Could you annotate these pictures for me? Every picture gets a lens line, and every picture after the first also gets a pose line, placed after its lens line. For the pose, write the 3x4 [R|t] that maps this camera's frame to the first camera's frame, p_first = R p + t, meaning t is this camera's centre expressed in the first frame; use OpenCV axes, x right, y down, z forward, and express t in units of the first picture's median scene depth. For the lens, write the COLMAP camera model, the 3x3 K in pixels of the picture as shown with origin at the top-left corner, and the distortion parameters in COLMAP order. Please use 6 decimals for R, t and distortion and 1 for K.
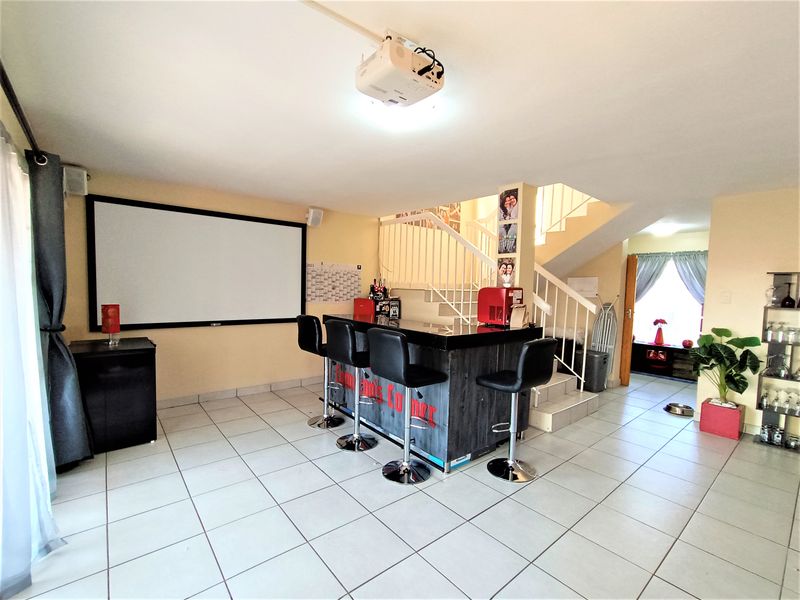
lens RADIAL K [[367.6, 0, 398.5], [0, 367.6, 302.3], [0, 0, 1]] dist [-0.009709, 0.009846]
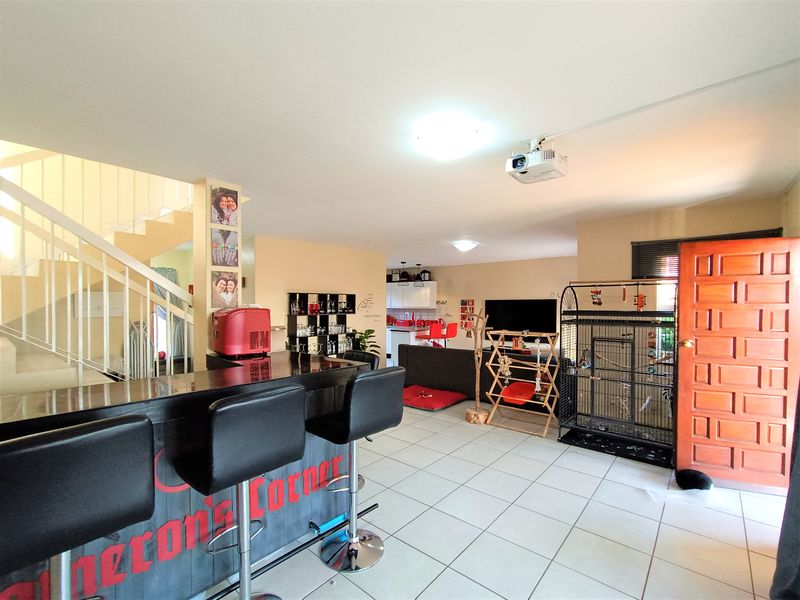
lens RADIAL K [[367.6, 0, 399.3], [0, 367.6, 304.9], [0, 0, 1]] dist [-0.009709, 0.009846]
pose [[-0.177004, -0.028831, 0.983788, -0.567858], [0.054850, 0.997728, 0.039108, -0.059446], [-0.982680, 0.060884, -0.175021, 0.775143]]
